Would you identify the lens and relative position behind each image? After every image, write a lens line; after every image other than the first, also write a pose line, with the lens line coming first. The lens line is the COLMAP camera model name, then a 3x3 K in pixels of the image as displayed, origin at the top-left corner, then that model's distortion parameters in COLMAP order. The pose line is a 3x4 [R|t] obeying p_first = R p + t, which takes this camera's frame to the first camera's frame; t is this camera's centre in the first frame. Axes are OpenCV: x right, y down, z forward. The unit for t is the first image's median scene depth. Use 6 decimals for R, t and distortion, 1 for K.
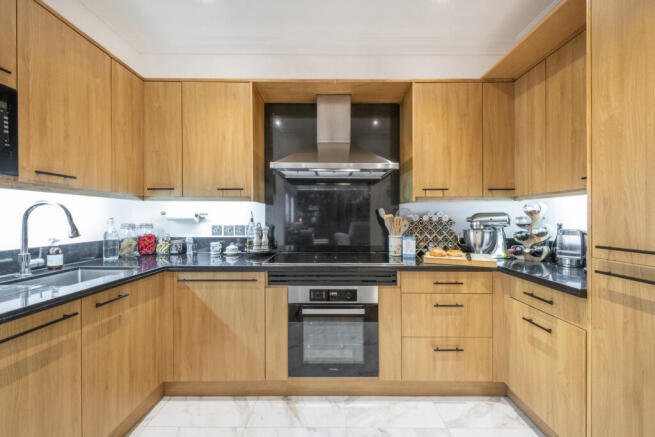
lens RADIAL K [[272.4, 0, 326.1], [0, 272.4, 216.2], [0, 0, 1]] dist [0.001425, -0.004630]
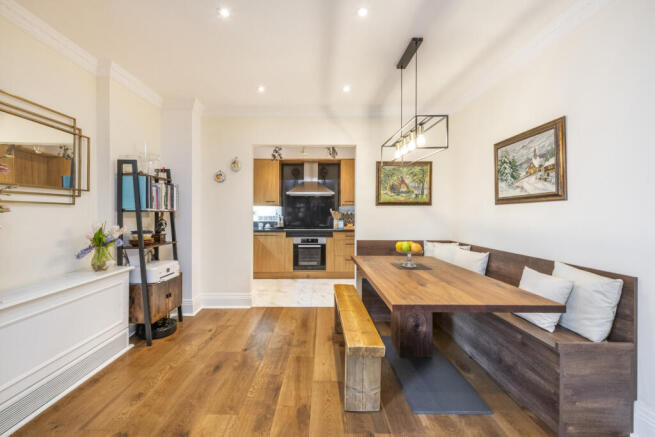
lens RADIAL K [[272.4, 0, 326.1], [0, 272.4, 216.2], [0, 0, 1]] dist [0.001425, -0.004630]
pose [[0.998733, 0.001985, 0.050289, 0.047370], [-0.002782, 0.999871, 0.015797, -0.002175], [-0.050251, -0.015917, 0.998610, -1.542508]]
